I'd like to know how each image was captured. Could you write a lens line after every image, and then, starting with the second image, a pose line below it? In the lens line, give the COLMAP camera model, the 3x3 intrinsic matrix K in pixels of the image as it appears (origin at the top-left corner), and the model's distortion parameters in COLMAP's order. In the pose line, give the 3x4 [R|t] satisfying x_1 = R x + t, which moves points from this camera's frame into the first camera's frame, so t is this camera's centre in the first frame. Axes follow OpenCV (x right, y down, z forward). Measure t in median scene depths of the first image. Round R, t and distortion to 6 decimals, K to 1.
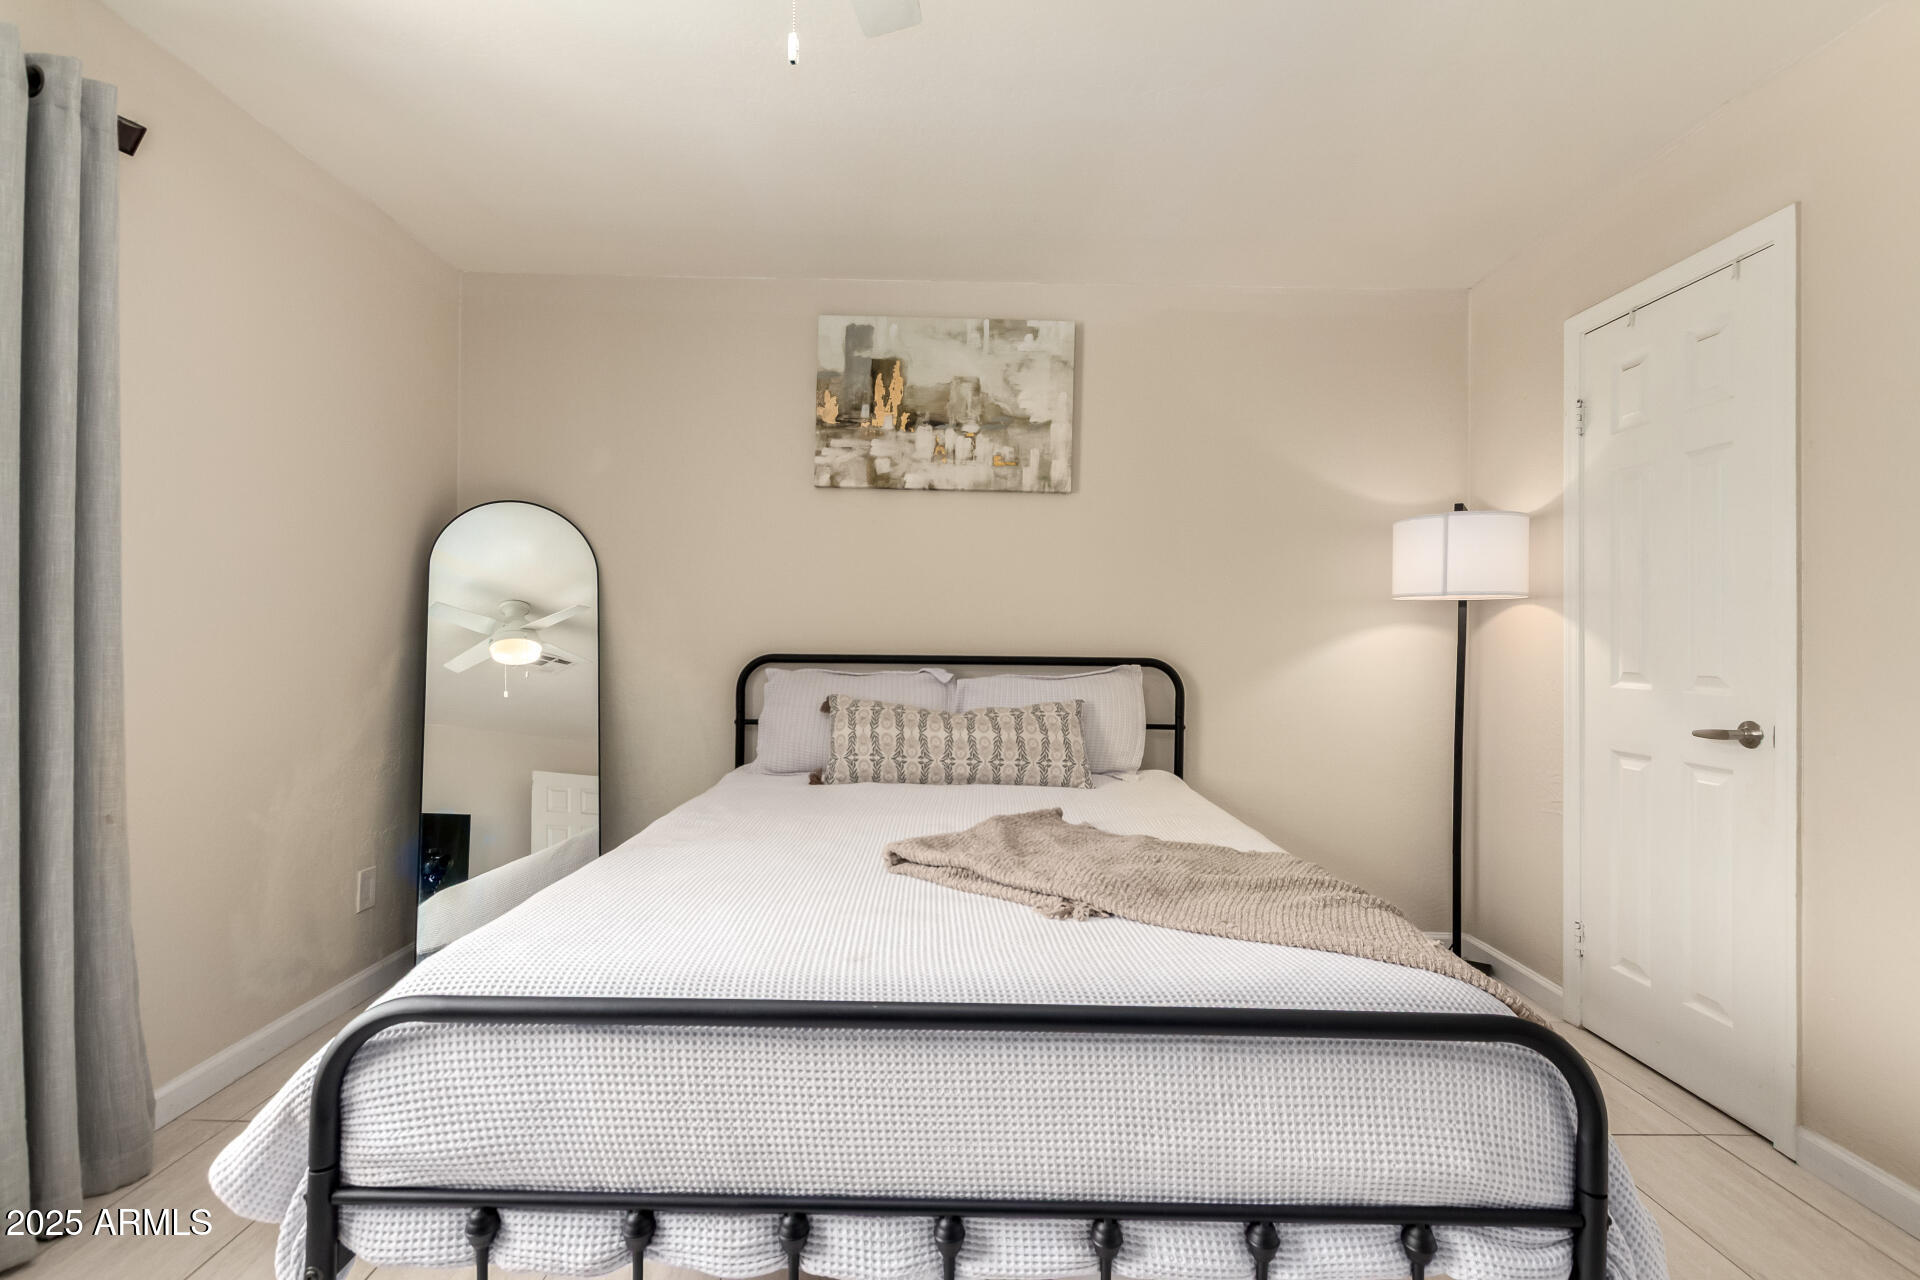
lens RADIAL K [[889.2, 0, 952.7], [0, 889.2, 625.6], [0, 0, 1]] dist [0.001768, -0.000615]
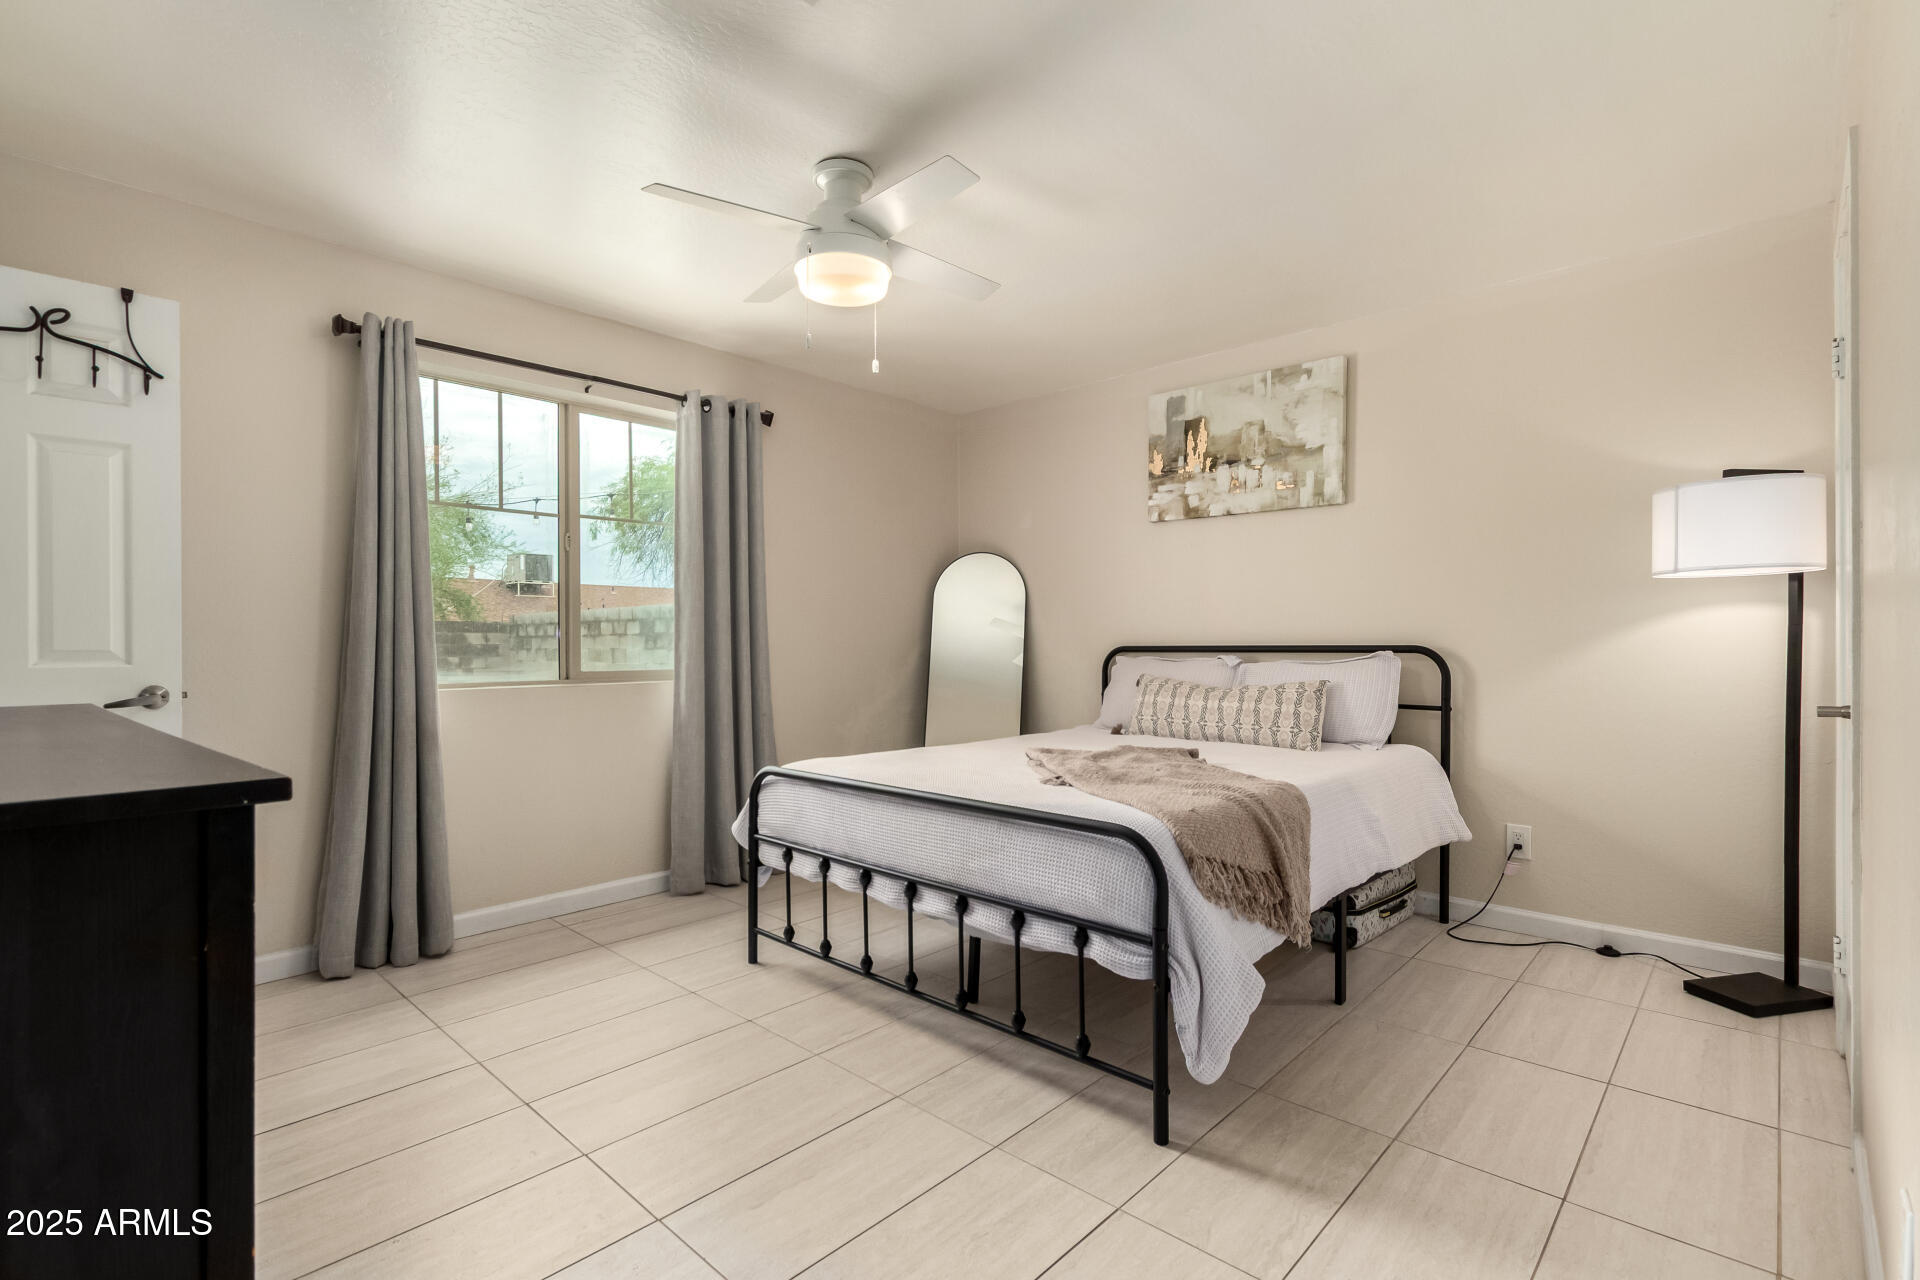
lens RADIAL K [[889.2, 0, 969.4], [0, 889.2, 640.6], [0, 0, 1]] dist [0.001768, -0.000615]
pose [[0.731937, -0.018069, -0.681133, 0.566569], [0.022765, 0.999739, -0.002058, 0.020449], [0.680992, -0.014000, 0.732157, -0.184468]]
